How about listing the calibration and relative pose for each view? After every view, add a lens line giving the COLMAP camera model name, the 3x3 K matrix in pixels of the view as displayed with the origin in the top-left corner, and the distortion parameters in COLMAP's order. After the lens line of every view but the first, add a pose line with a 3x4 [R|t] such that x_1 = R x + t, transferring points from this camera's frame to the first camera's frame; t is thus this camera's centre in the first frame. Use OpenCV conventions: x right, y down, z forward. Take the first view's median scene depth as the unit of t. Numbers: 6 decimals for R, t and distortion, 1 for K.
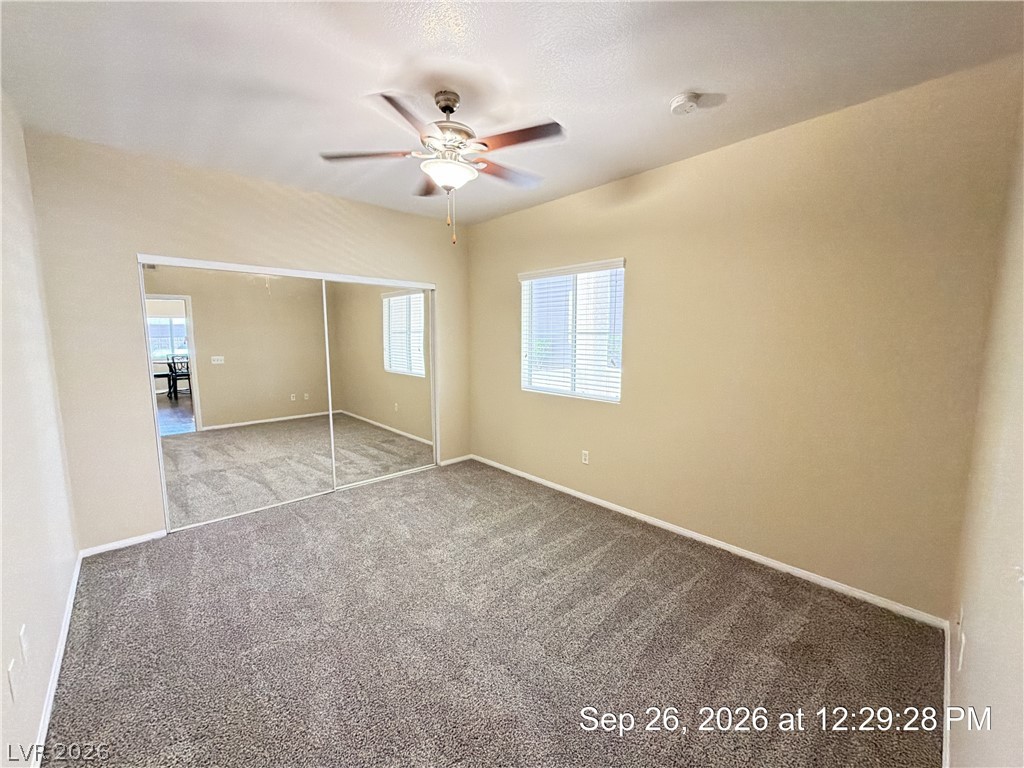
lens RADIAL K [[417.9, 0, 494.6], [0, 417.9, 379.3], [0, 0, 1]] dist [0.000682, 0.000038]
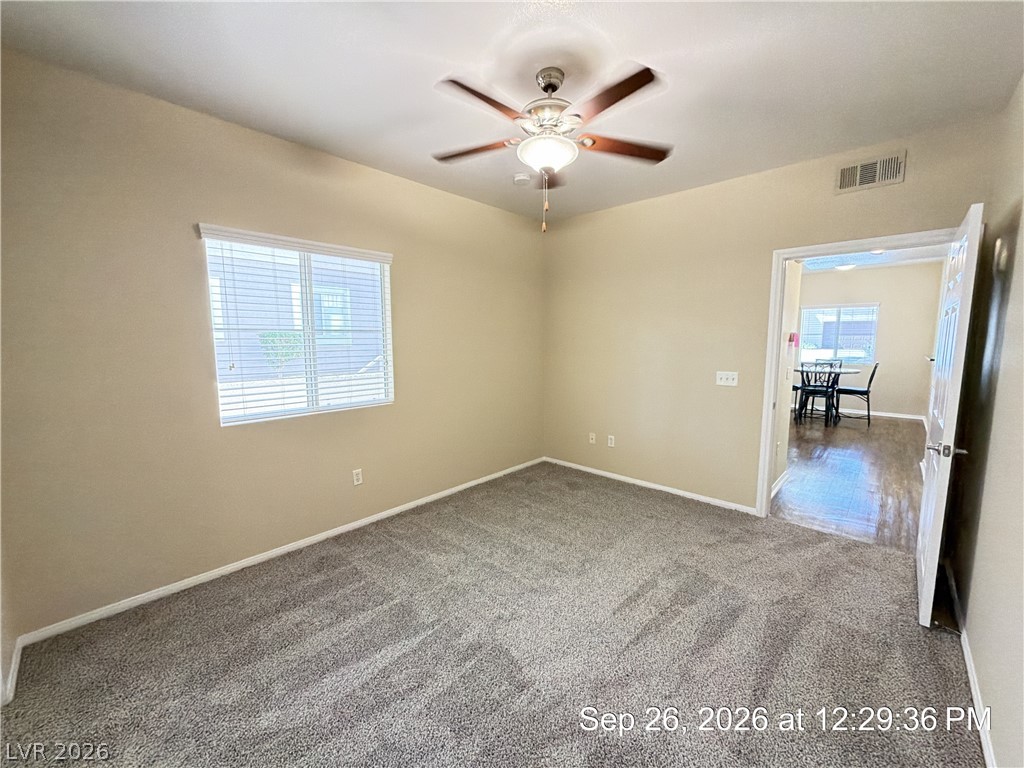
lens RADIAL K [[407.4, 0, 513.2], [0, 407.4, 383.4], [0, 0, 1]] dist [0.000618, -0.000013]
pose [[-0.111103, -0.109611, 0.987746, -0.581024], [0.109506, 0.986497, 0.121790, -0.063610], [-0.987757, 0.121695, -0.097600, 0.703353]]
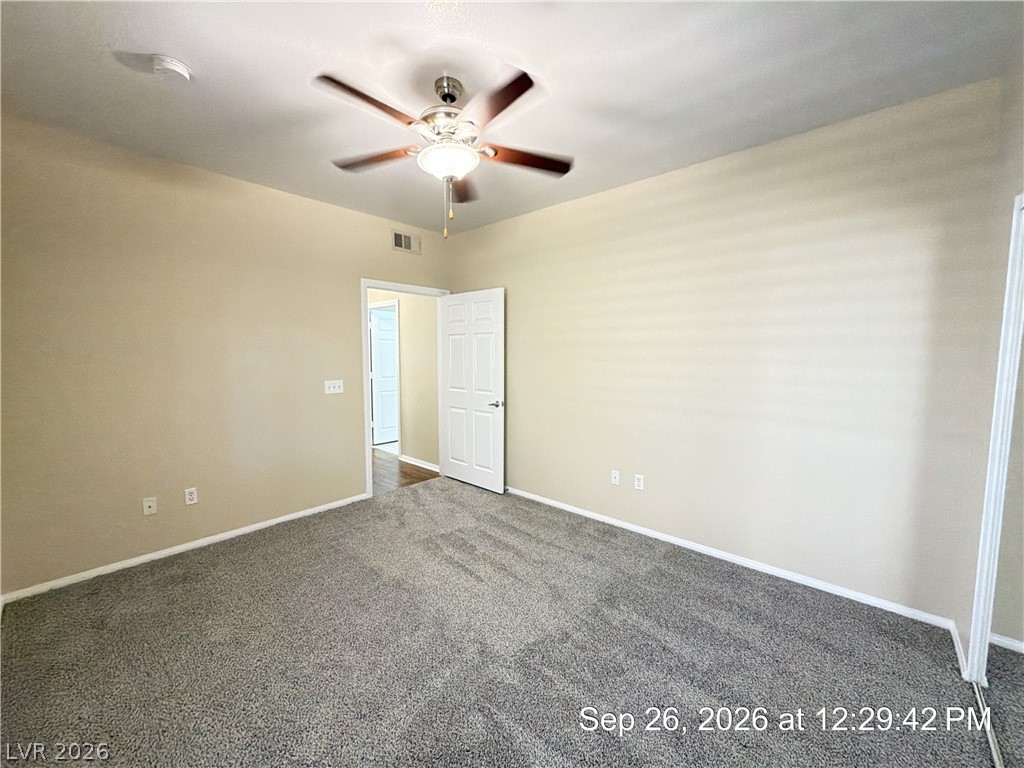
lens RADIAL K [[407.4, 0, 513.2], [0, 407.4, 383.4], [0, 0, 1]] dist [0.000618, -0.000013]
pose [[-0.991575, 0.009928, -0.129153, -0.061484], [-0.014575, 0.982175, 0.187402, -0.106887], [0.128712, 0.187705, -0.973756, 1.127278]]
